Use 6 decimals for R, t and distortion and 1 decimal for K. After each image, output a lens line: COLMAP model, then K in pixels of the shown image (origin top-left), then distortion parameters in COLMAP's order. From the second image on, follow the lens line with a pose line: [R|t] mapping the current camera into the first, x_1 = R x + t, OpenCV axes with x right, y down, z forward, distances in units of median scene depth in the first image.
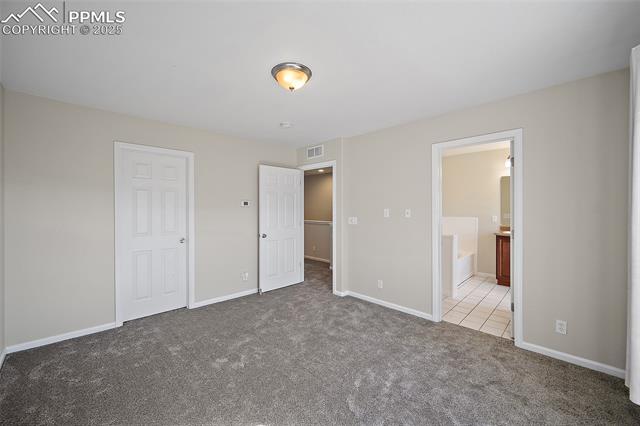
lens RADIAL K [[257.2, 0, 317.4], [0, 257.2, 210.5], [0, 0, 1]] dist [-0.000189, -0.000173]
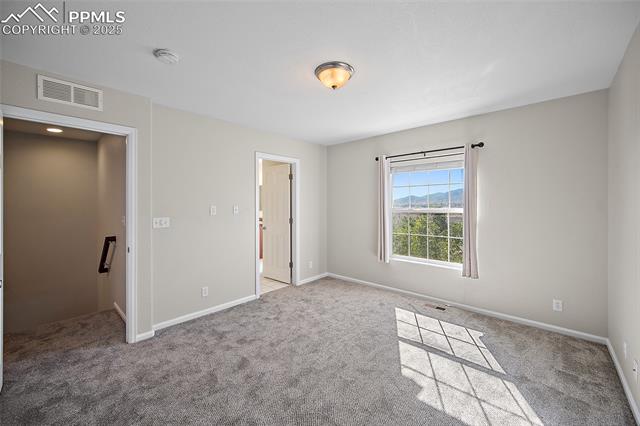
lens RADIAL K [[254.8, 0, 317.8], [0, 254.8, 205.0], [0, 0, 1]] dist [-0.001518, -0.000334]
pose [[-0.045146, -0.000414, 0.998980, -0.701916], [0.009653, 0.999953, 0.000850, -0.006007], [-0.998934, 0.009682, -0.045140, 0.710579]]
